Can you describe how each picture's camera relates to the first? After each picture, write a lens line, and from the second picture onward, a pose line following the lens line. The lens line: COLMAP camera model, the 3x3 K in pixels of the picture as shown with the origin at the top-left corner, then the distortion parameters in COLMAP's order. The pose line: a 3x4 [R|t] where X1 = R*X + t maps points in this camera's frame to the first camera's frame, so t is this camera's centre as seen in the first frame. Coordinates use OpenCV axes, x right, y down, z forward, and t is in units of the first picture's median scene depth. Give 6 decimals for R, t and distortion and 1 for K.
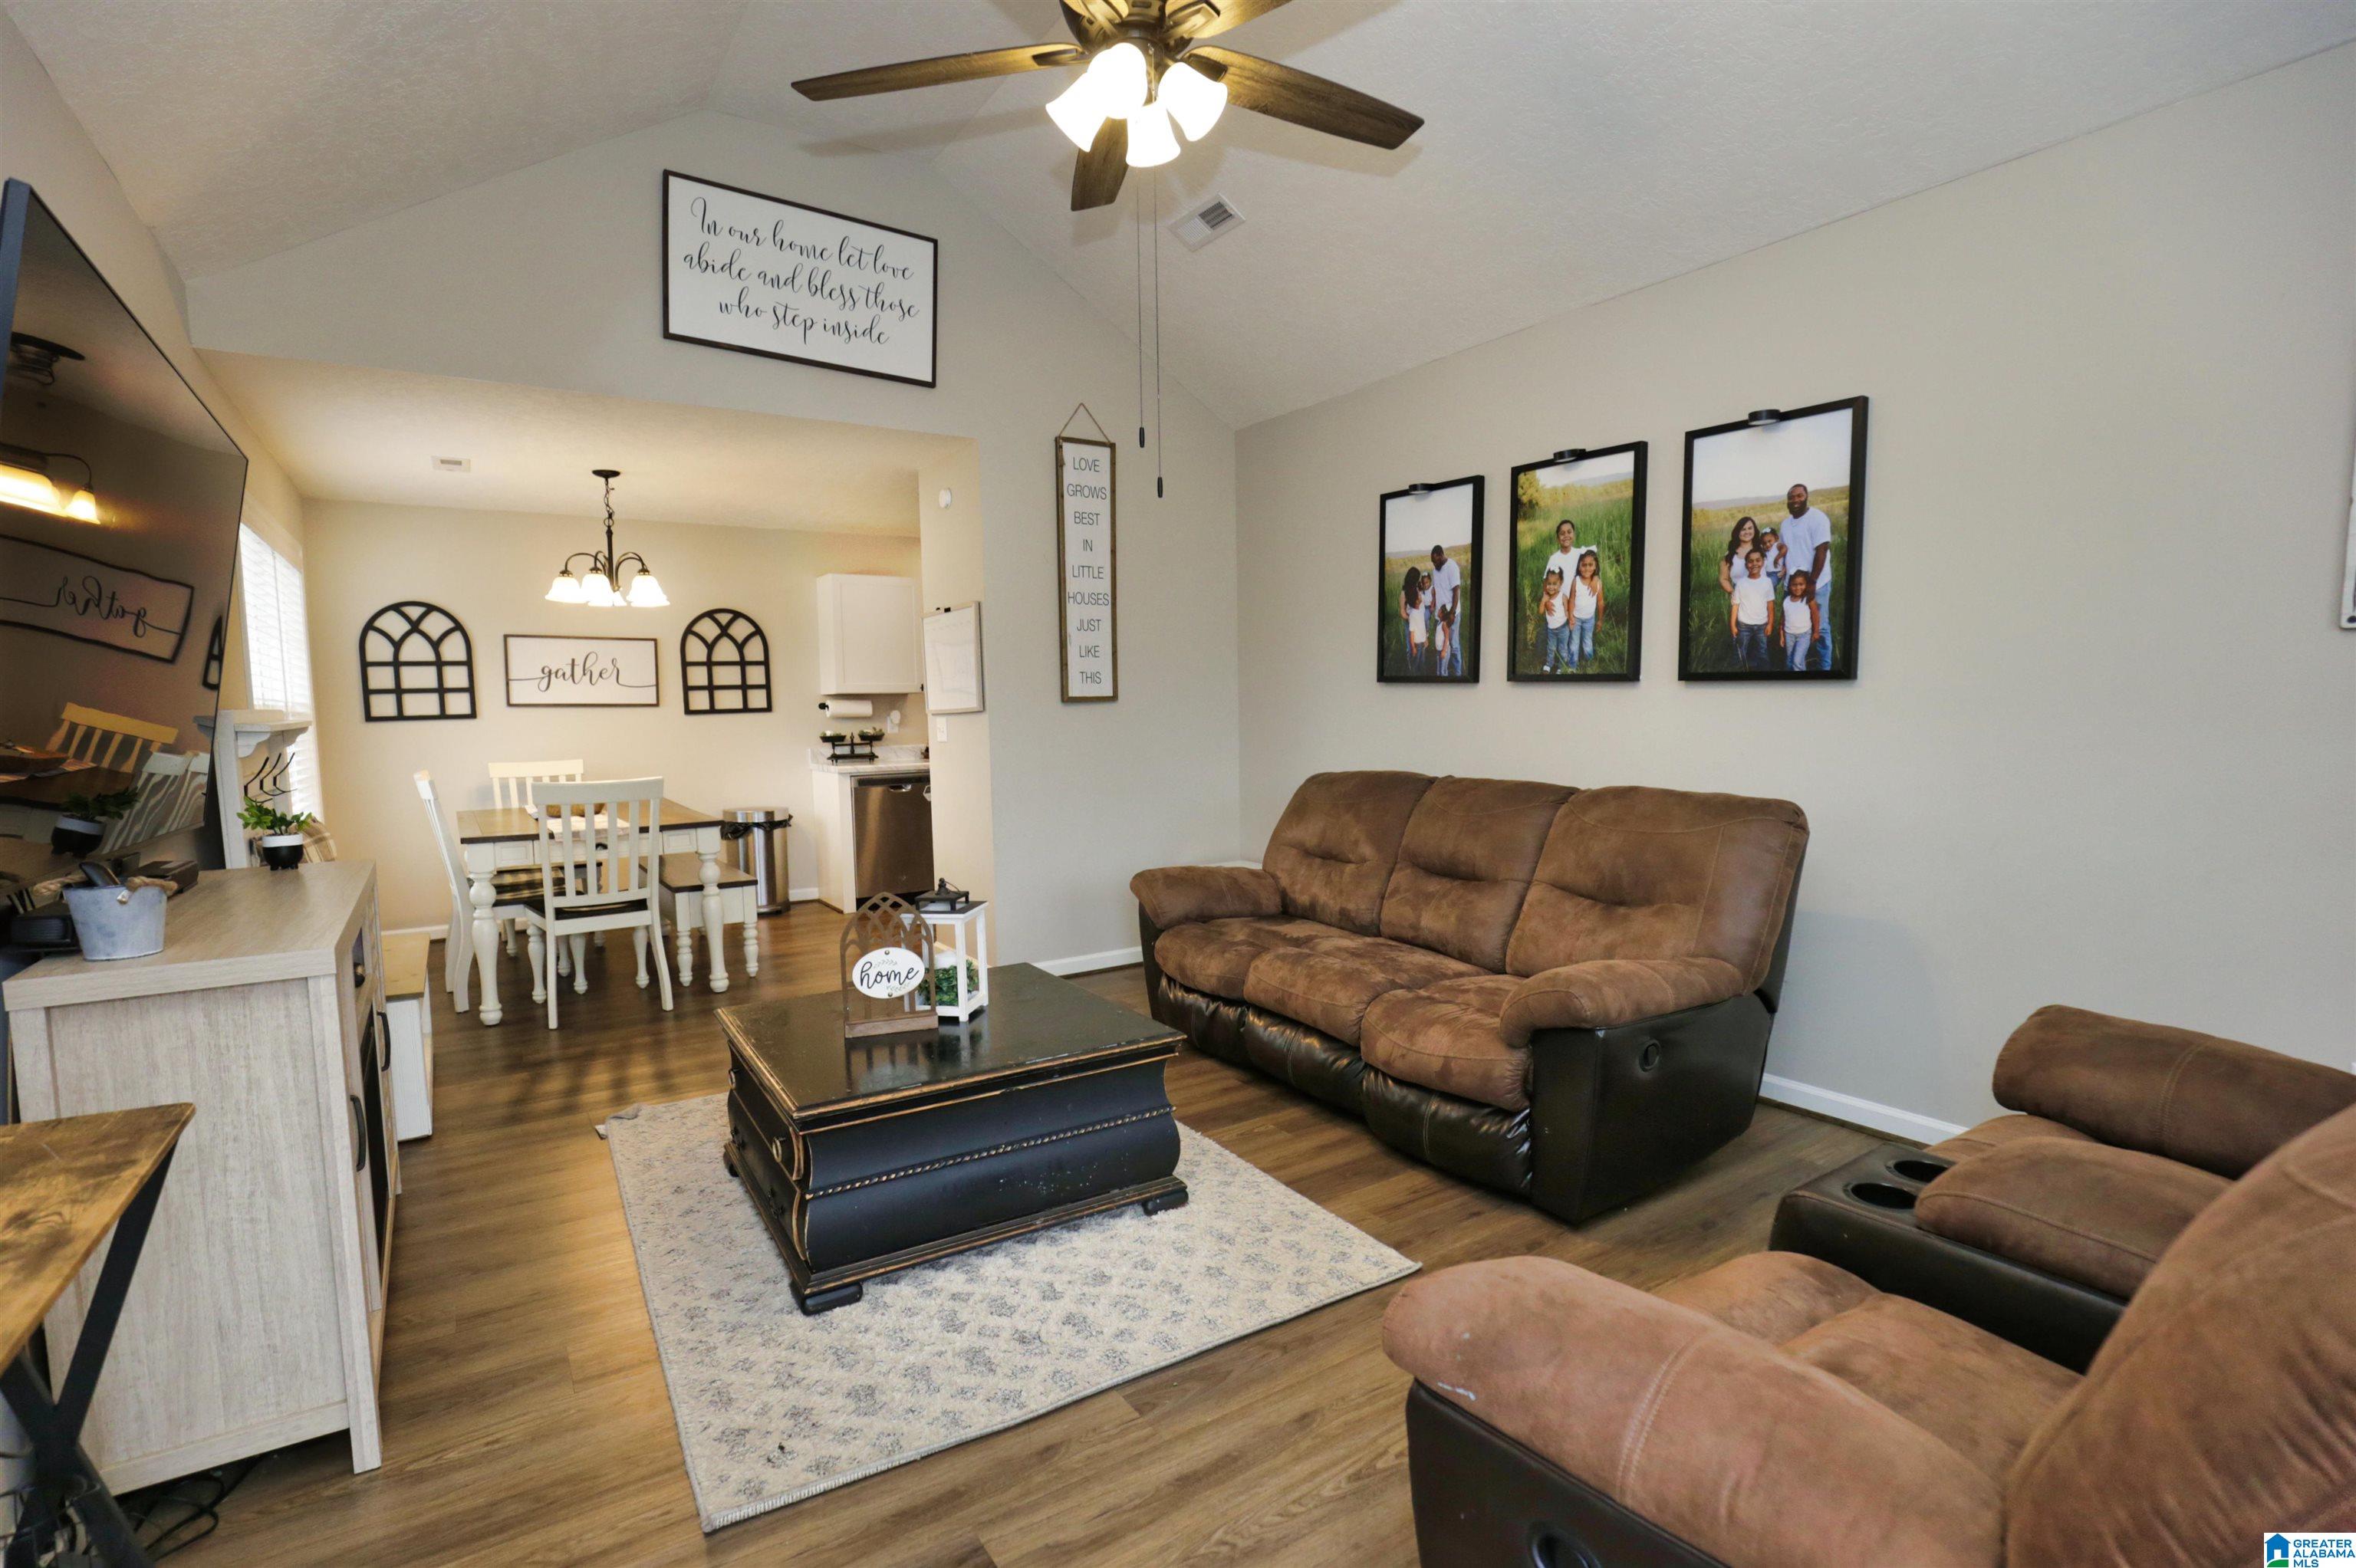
lens RADIAL K [[1121.2, 0, 1182.9], [0, 1121.2, 797.8], [0, 0, 1]] dist [-0.032957, 0.000413]
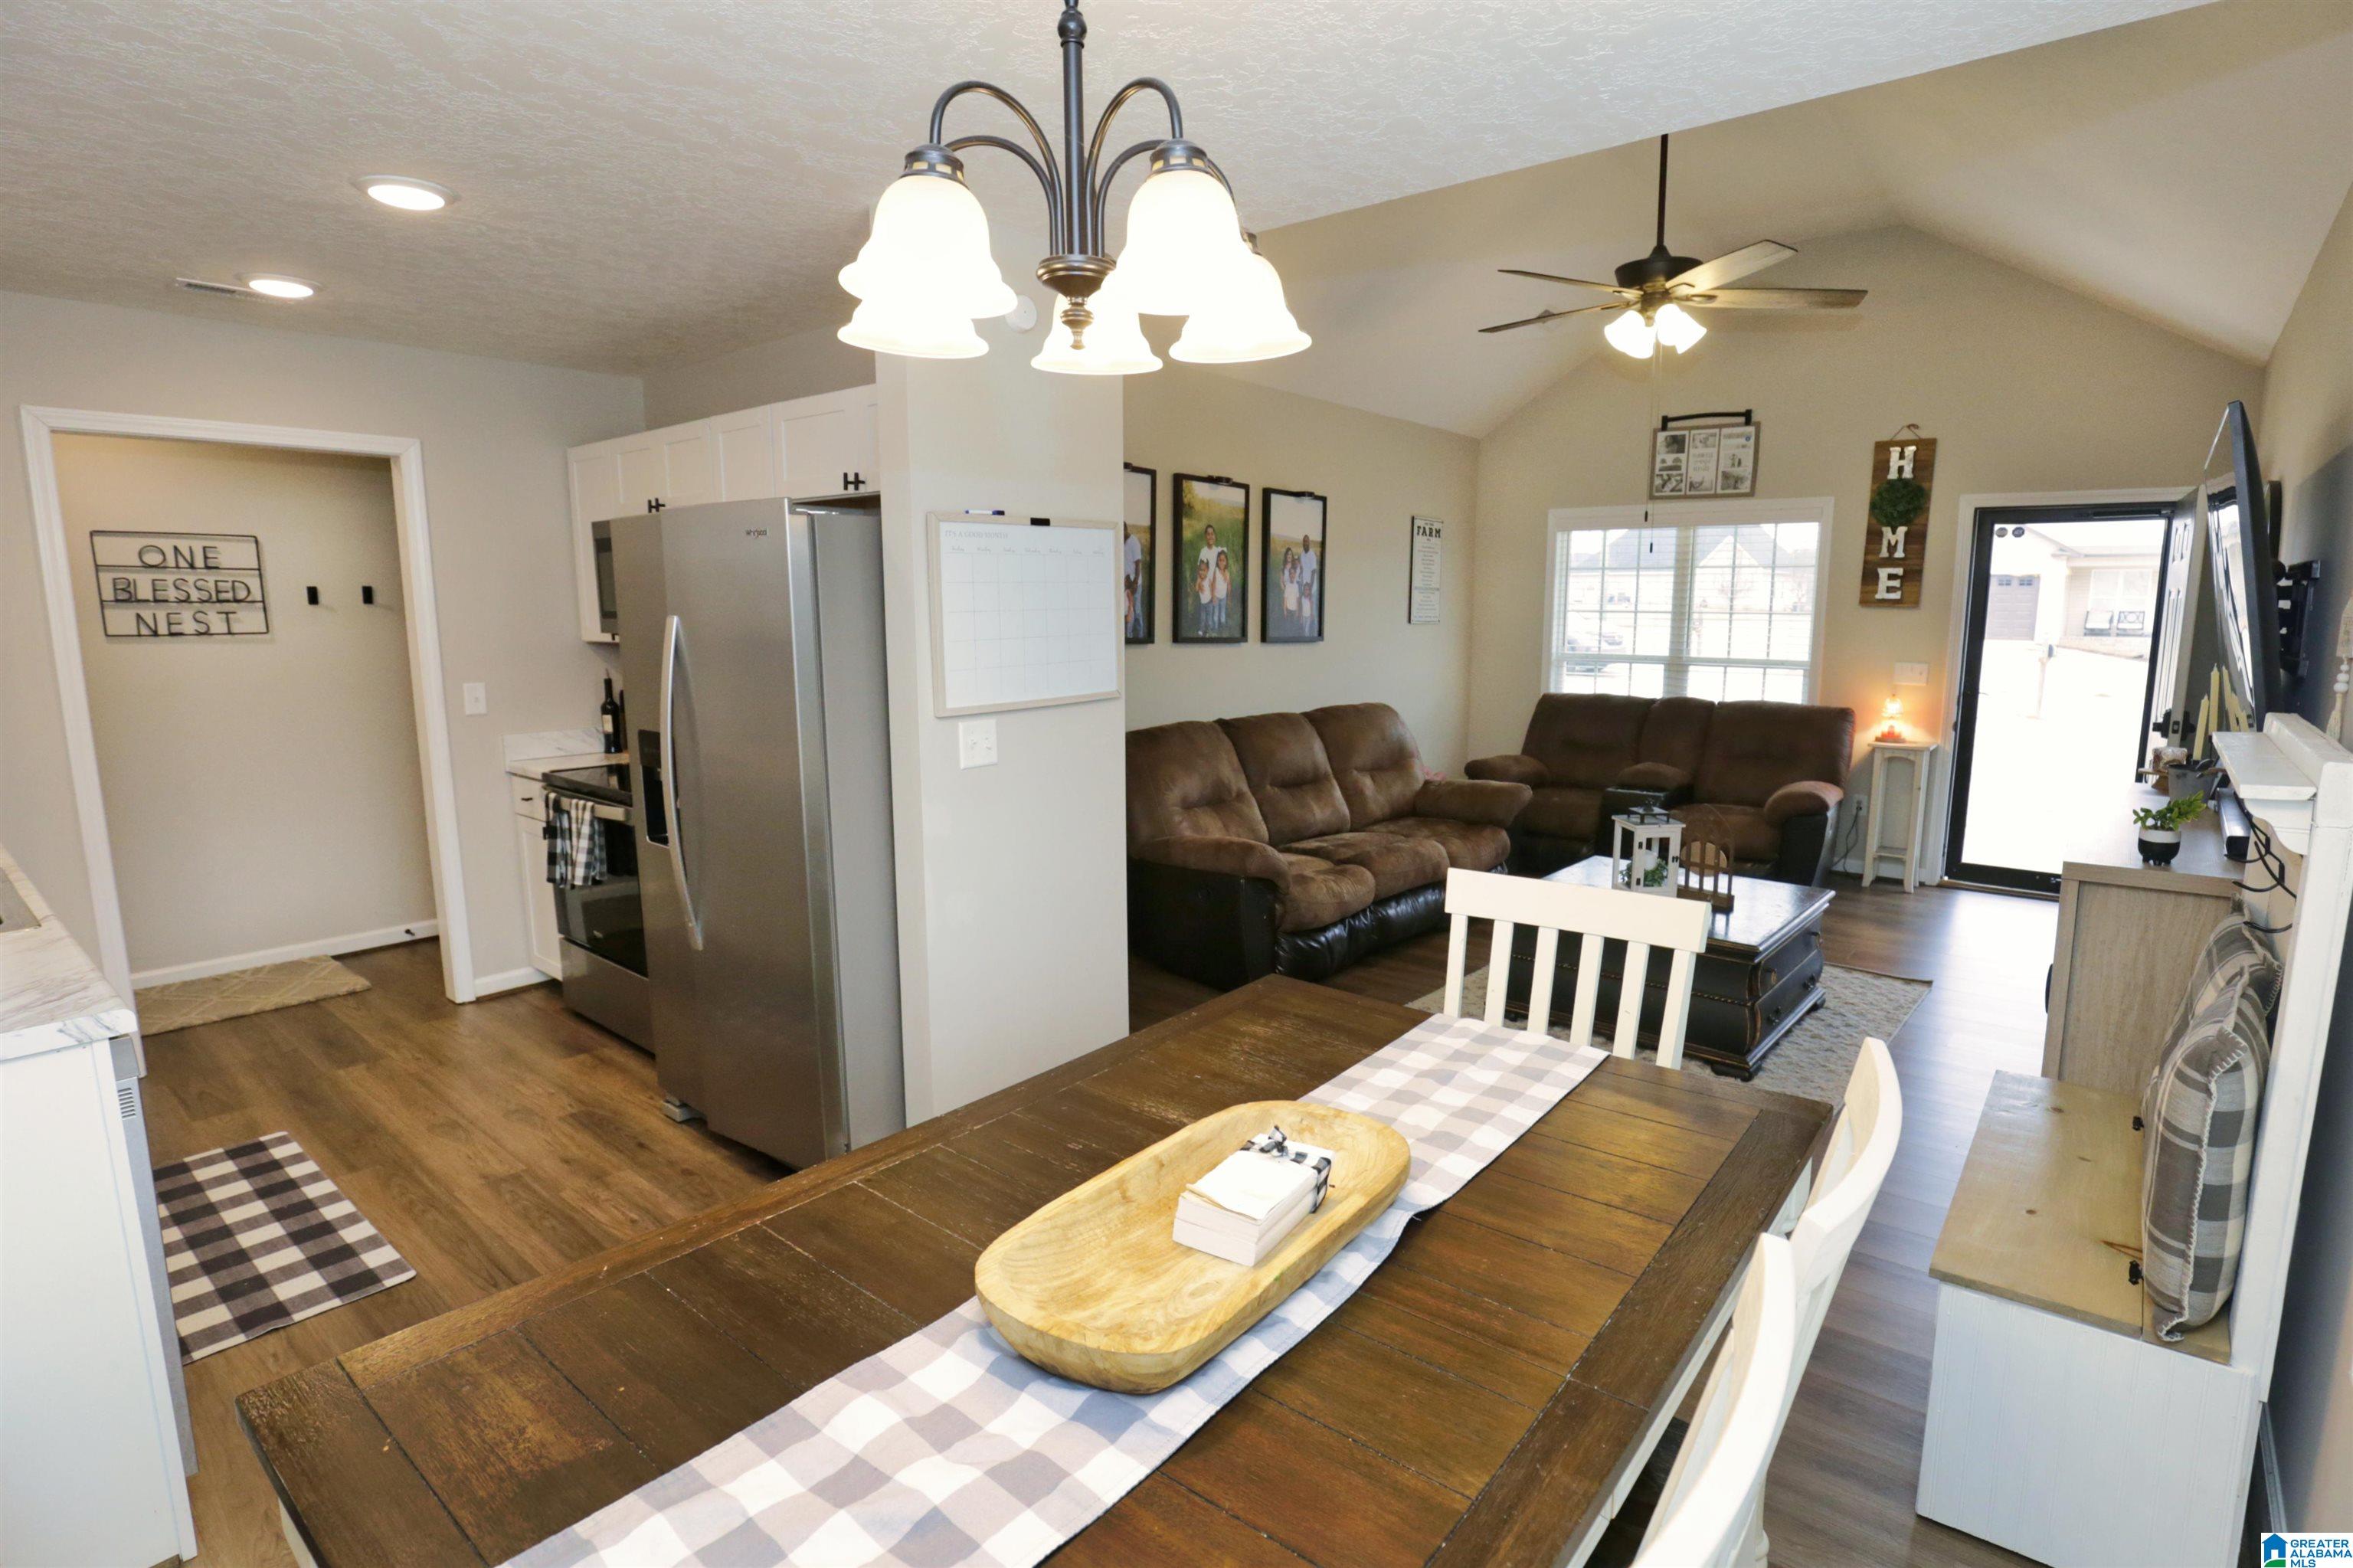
lens RADIAL K [[1119.9, 0, 1188.2], [0, 1119.9, 786.5], [0, 0, 1]] dist [-0.032957, 0.000413]
pose [[-0.275886, -0.133793, 0.951833, -0.962150], [0.089510, 0.982386, 0.164031, -0.154749], [-0.957013, 0.130453, -0.259051, 1.369231]]
